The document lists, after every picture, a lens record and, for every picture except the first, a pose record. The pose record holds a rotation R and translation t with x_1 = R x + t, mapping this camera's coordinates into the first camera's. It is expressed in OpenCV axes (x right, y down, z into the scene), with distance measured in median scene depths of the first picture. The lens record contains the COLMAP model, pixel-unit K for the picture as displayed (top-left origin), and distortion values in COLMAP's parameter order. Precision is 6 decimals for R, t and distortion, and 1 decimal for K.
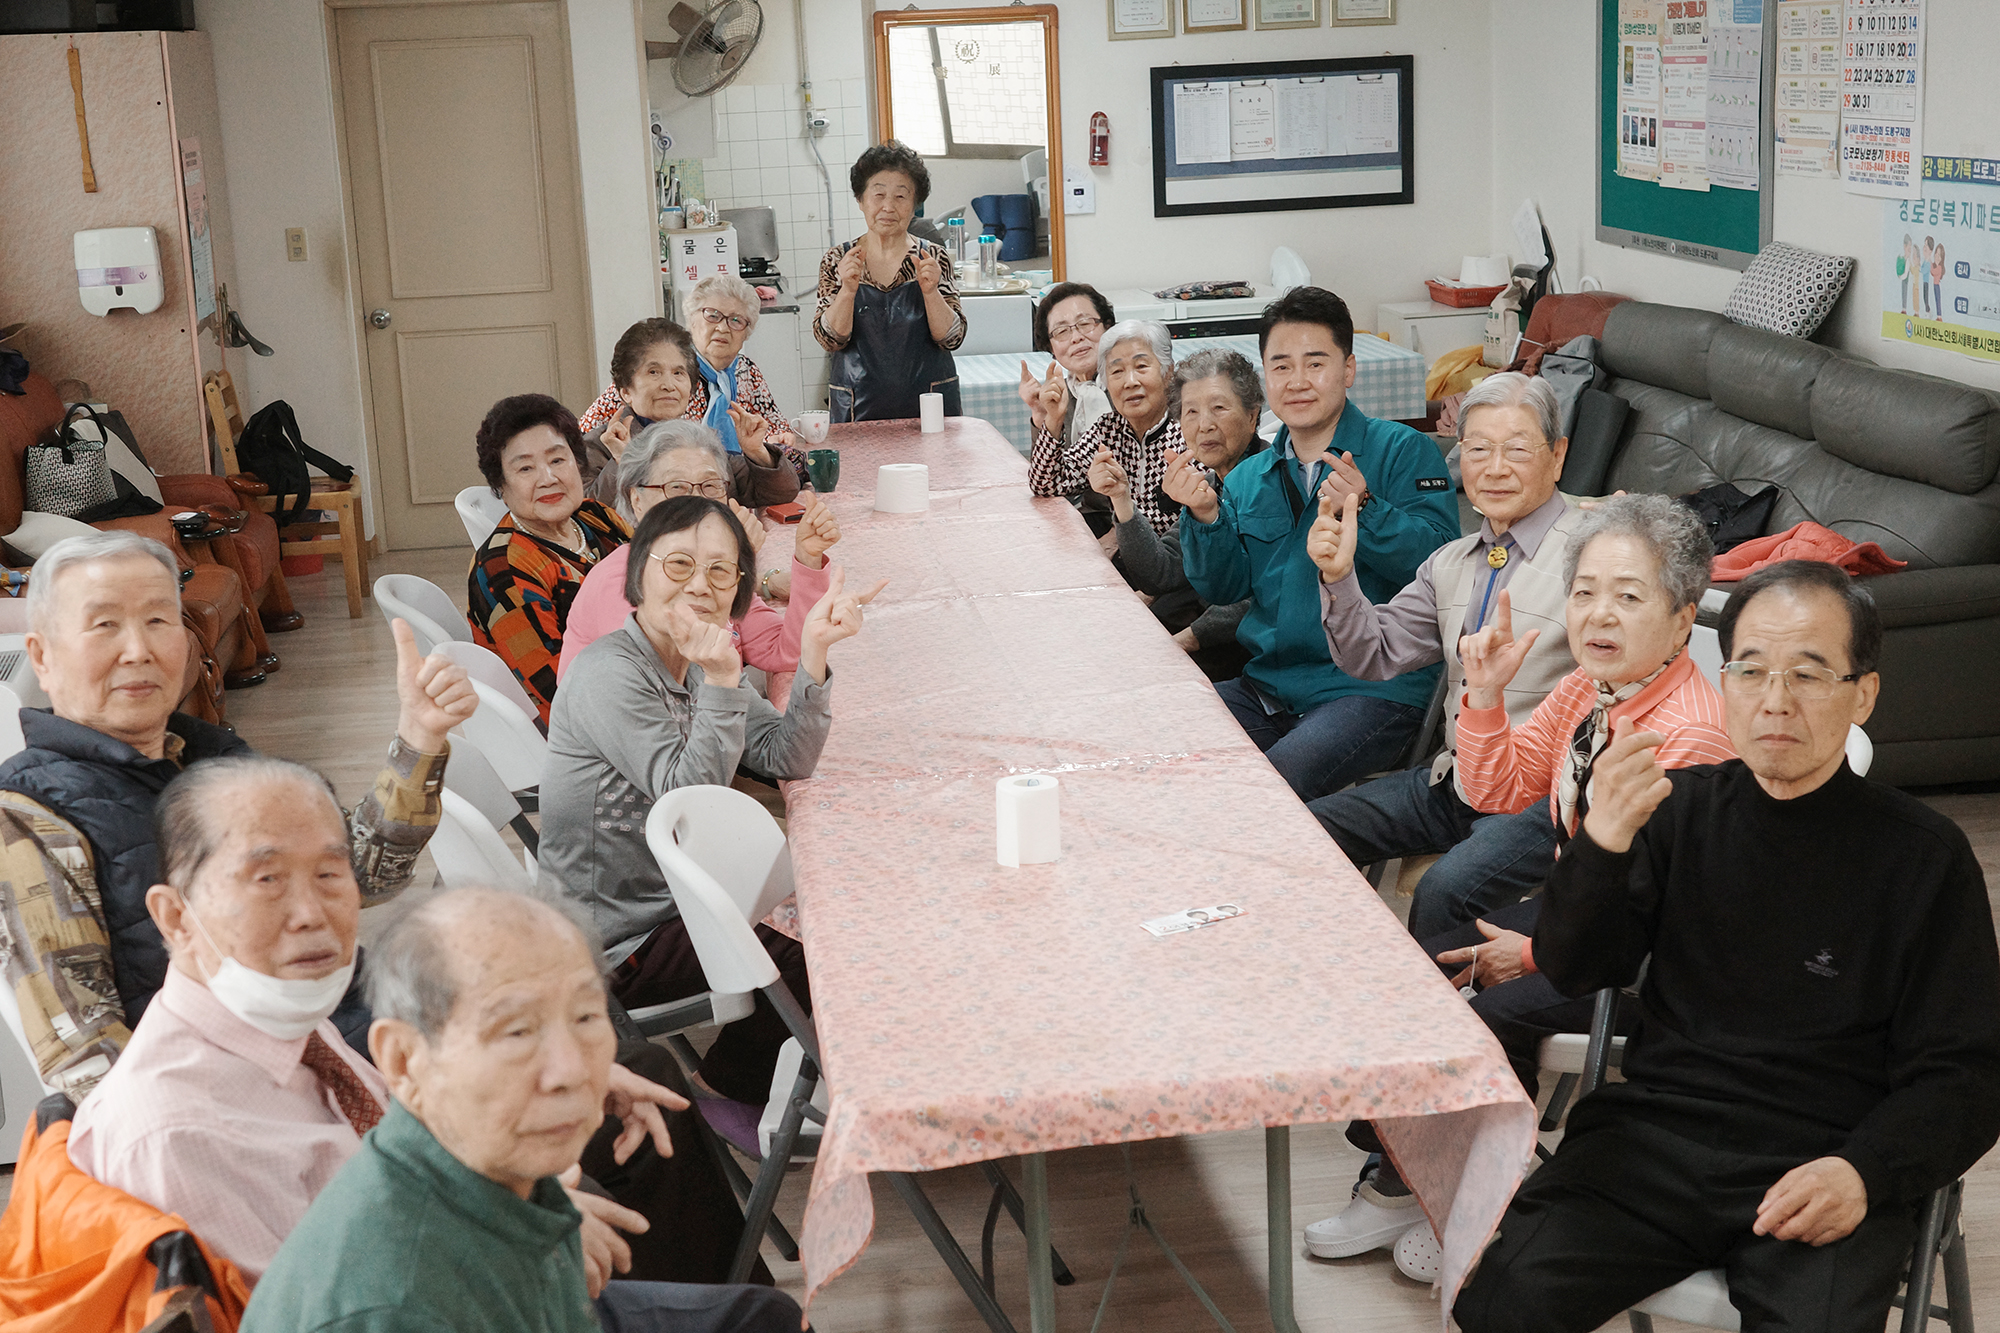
lens RADIAL K [[2738.7, 0, 1010.1], [0, 2738.7, 672.0], [0, 0, 1]] dist [0.091148, 0.021071]
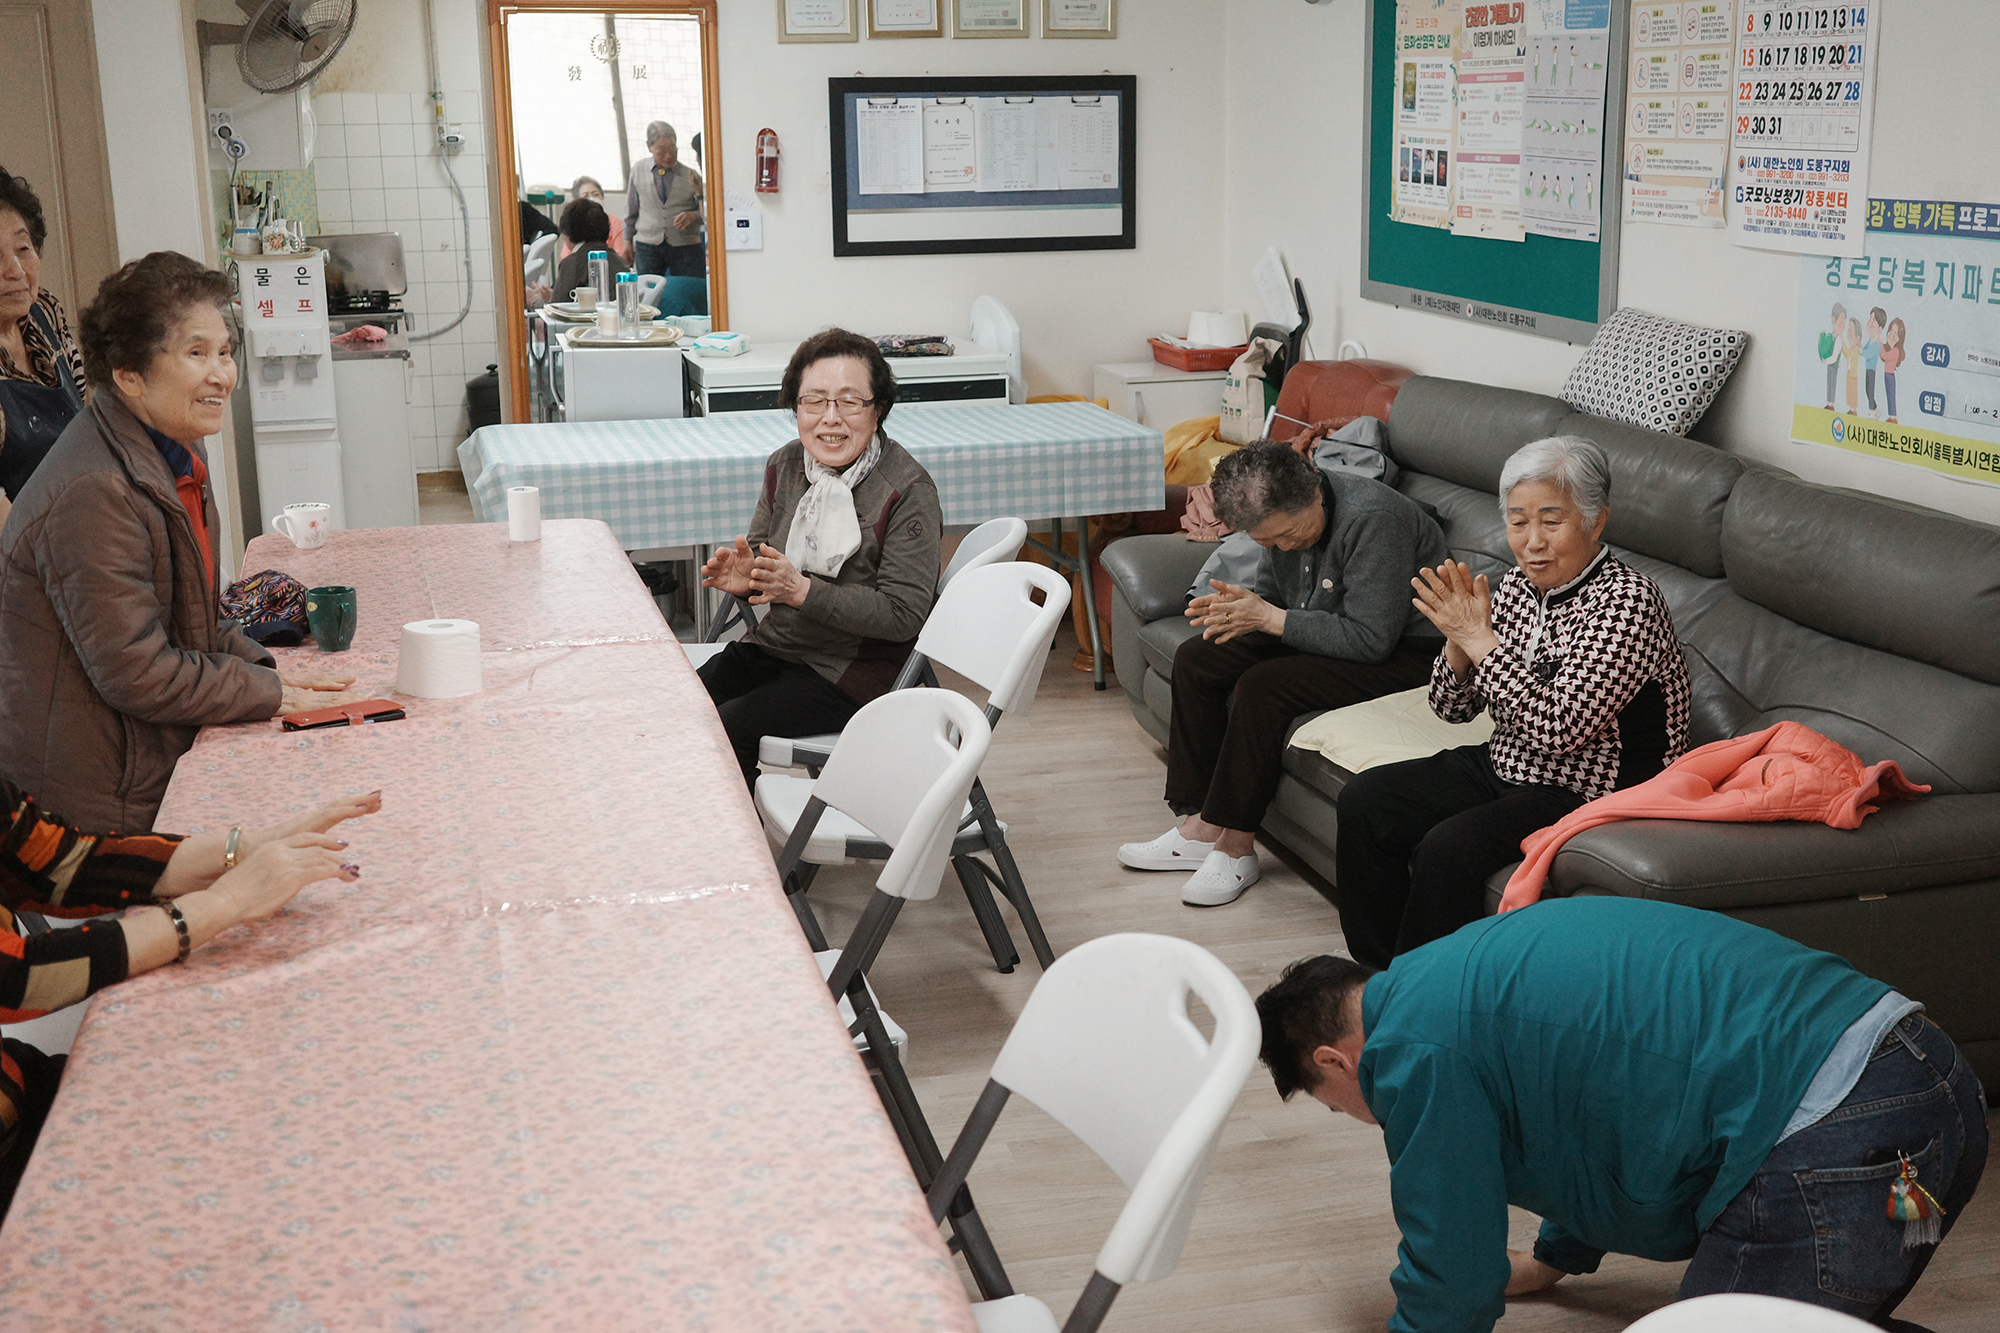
lens RADIAL K [[2325.5, 0, 996.5], [0, 2325.5, 631.0], [0, 0, 1]] dist [0.085173, 0.010067]
pose [[0.992842, 0.004090, 0.119365, 0.019578], [-0.003413, 0.999977, -0.005874, -0.053224], [-0.119386, 0.005425, 0.992833, 0.324438]]
